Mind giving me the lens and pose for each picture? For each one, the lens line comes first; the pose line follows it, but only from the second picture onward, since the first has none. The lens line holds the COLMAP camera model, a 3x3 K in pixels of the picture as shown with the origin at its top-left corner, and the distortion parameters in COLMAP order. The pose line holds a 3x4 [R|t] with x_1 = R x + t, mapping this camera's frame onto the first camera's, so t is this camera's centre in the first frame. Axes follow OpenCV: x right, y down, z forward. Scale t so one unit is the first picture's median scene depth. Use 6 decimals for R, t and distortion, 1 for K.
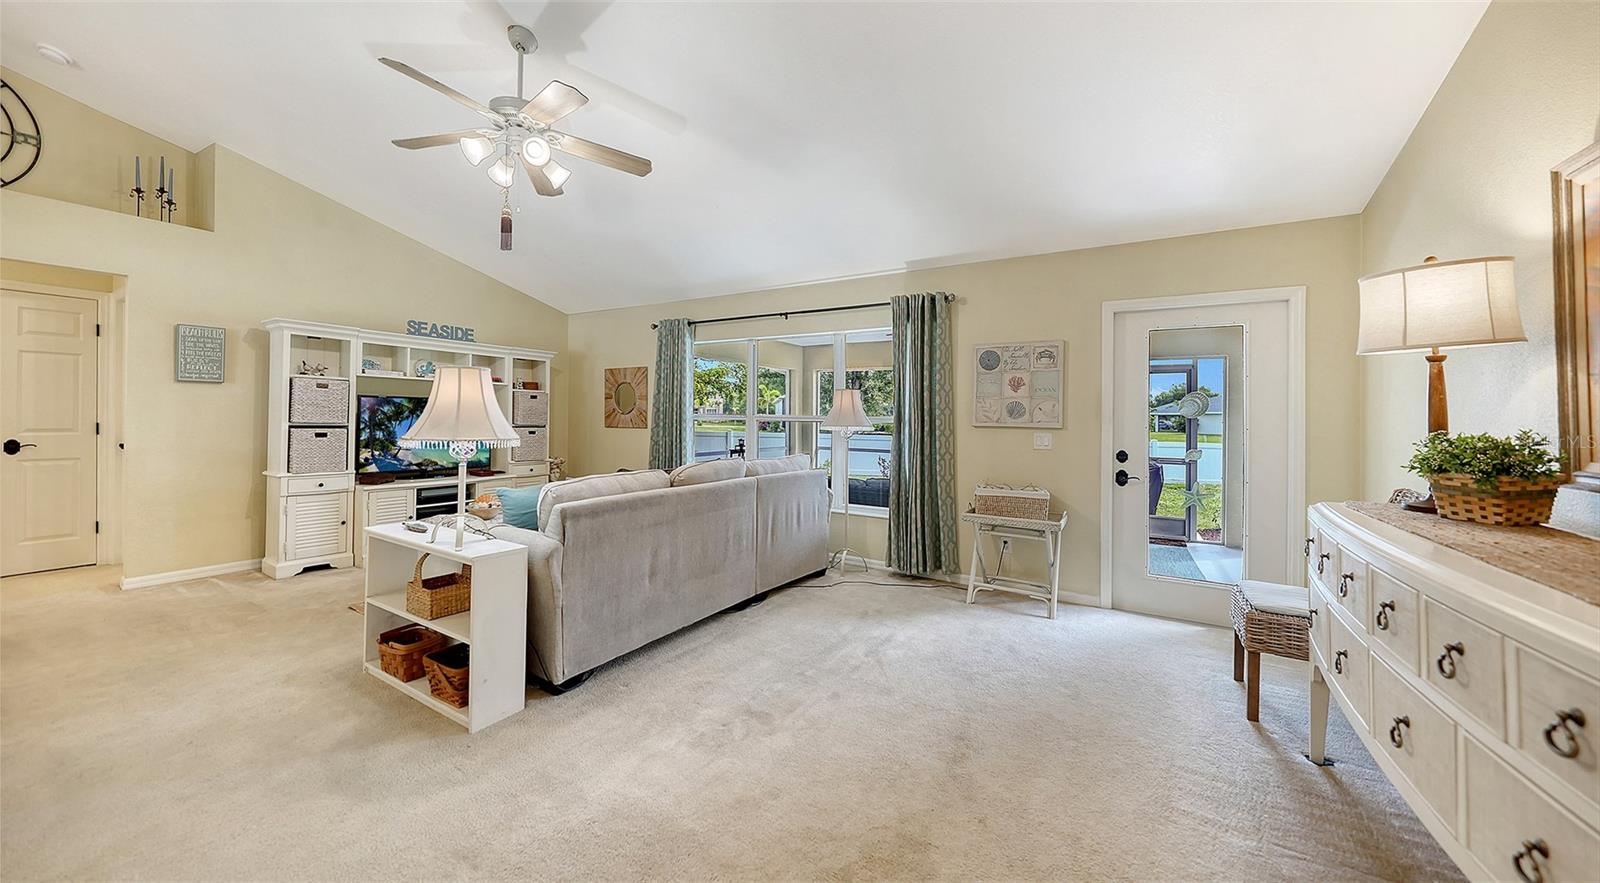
lens RADIAL K [[576.2, 0, 752.5], [0, 576.2, 407.3], [0, 0, 1]] dist [0.000572, -0.000036]
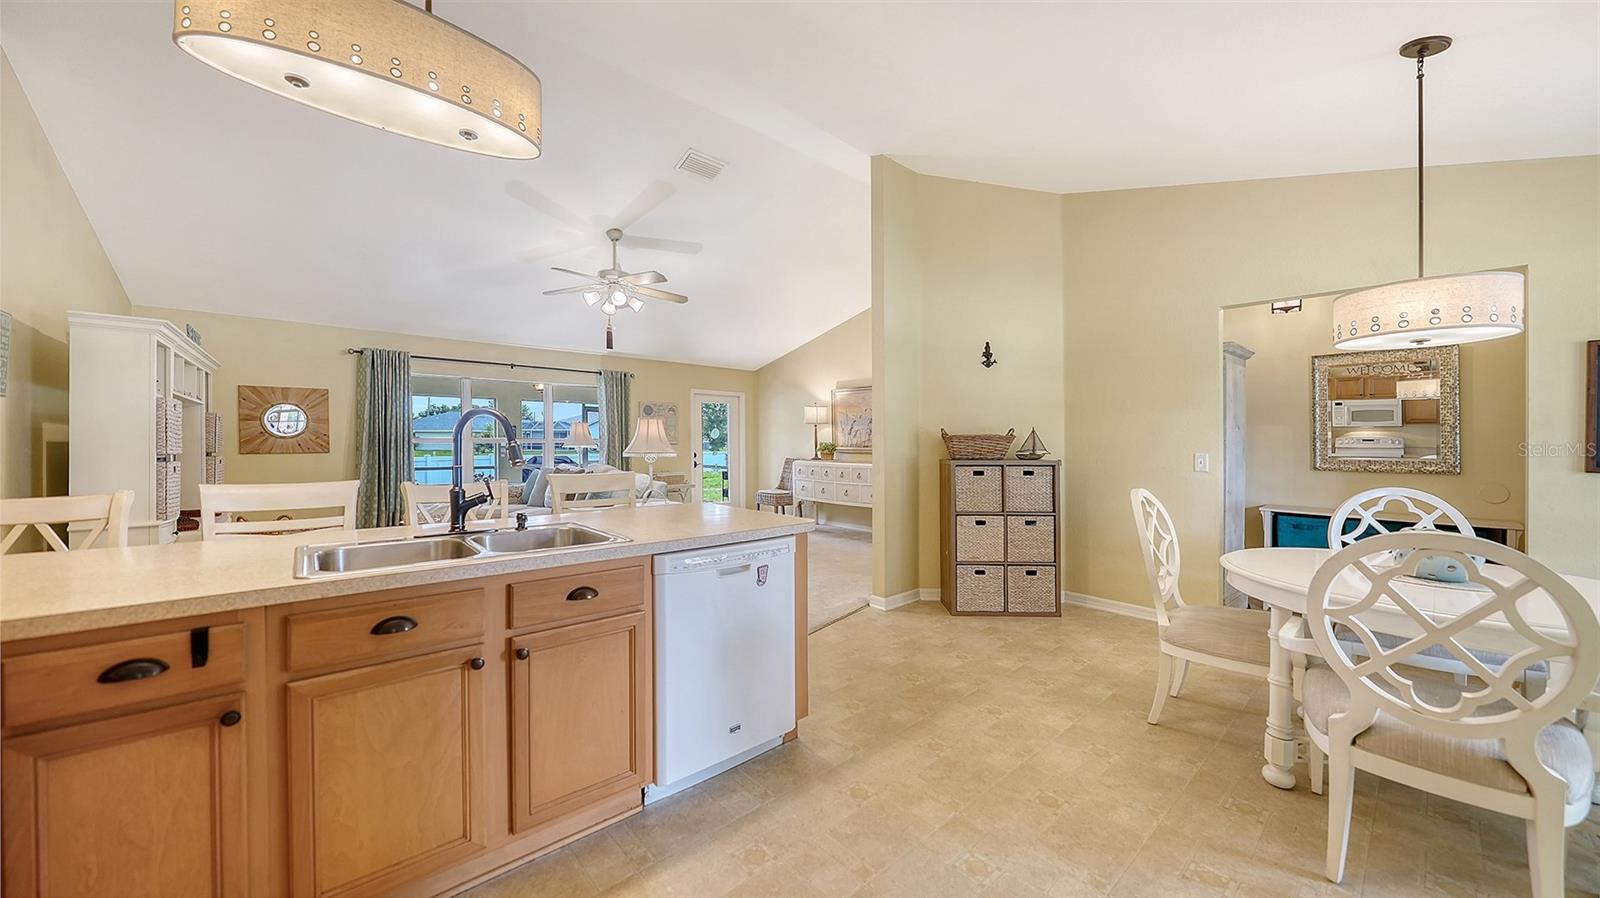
lens RADIAL K [[556.7, 0, 805.8], [0, 556.7, 445.2], [0, 0, 1]] dist [0.000336, -0.000013]
pose [[0.266273, -0.020843, 0.963672, -1.168662], [-0.016622, 0.999518, 0.026211, -0.018336], [-0.963754, -0.022998, 0.265799, -0.026349]]
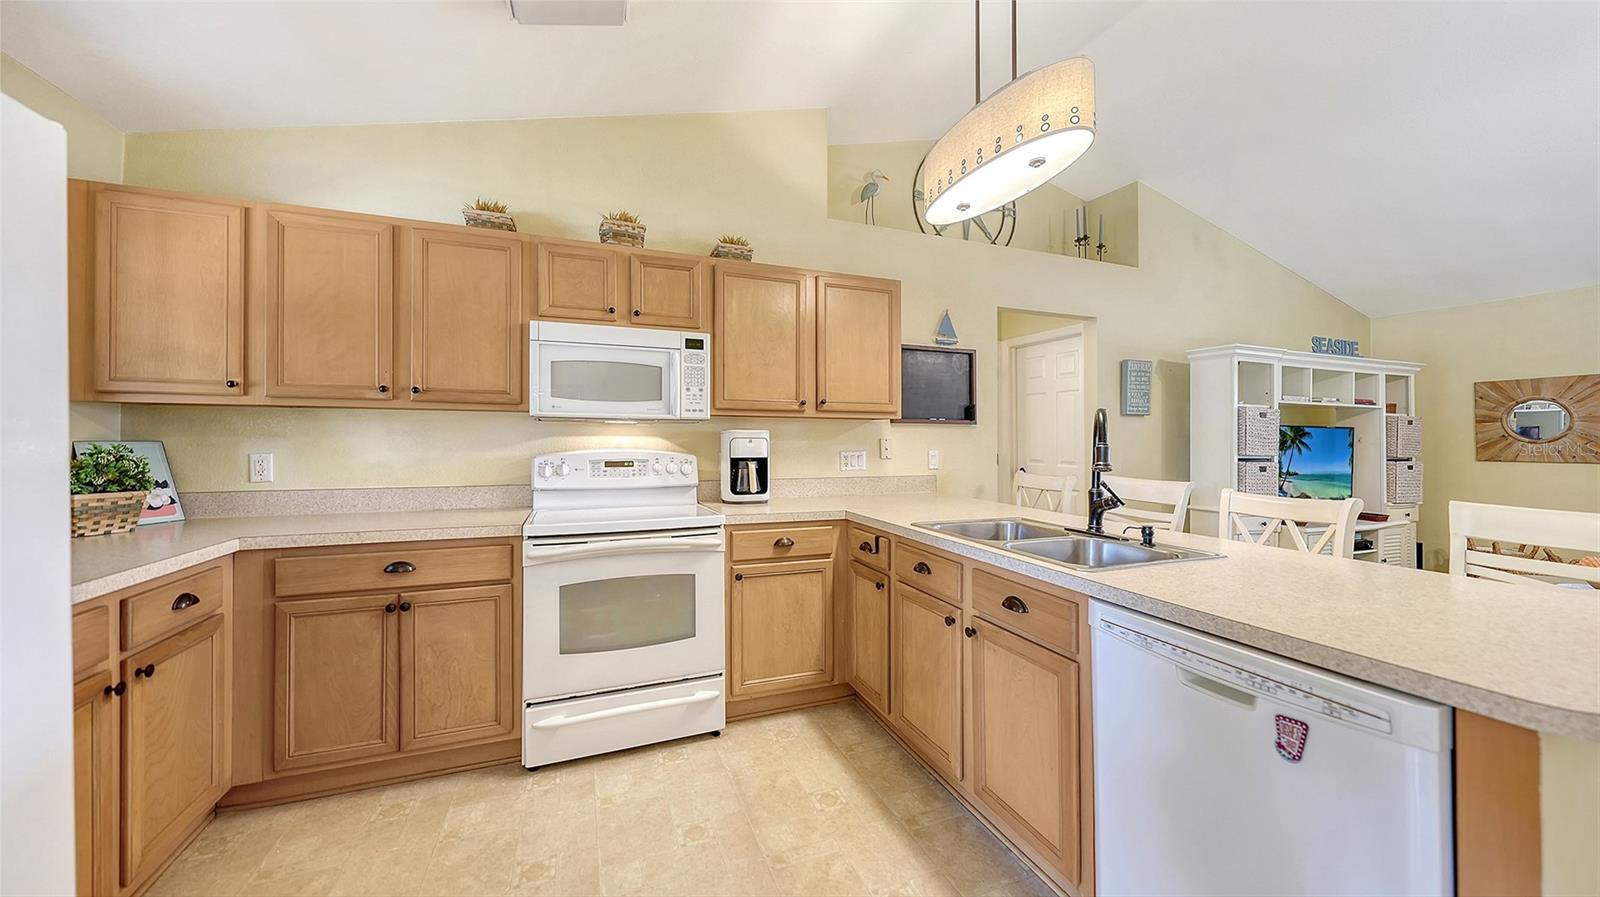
lens RADIAL K [[561.9, 0, 806.5], [0, 561.9, 435.5], [0, 0, 1]] dist [0.003730, -0.000053]
pose [[0.816043, -0.013456, -0.577834, -0.770350], [0.015299, 0.999882, -0.001679, -0.013117], [0.577788, -0.007471, 0.816153, -0.142384]]
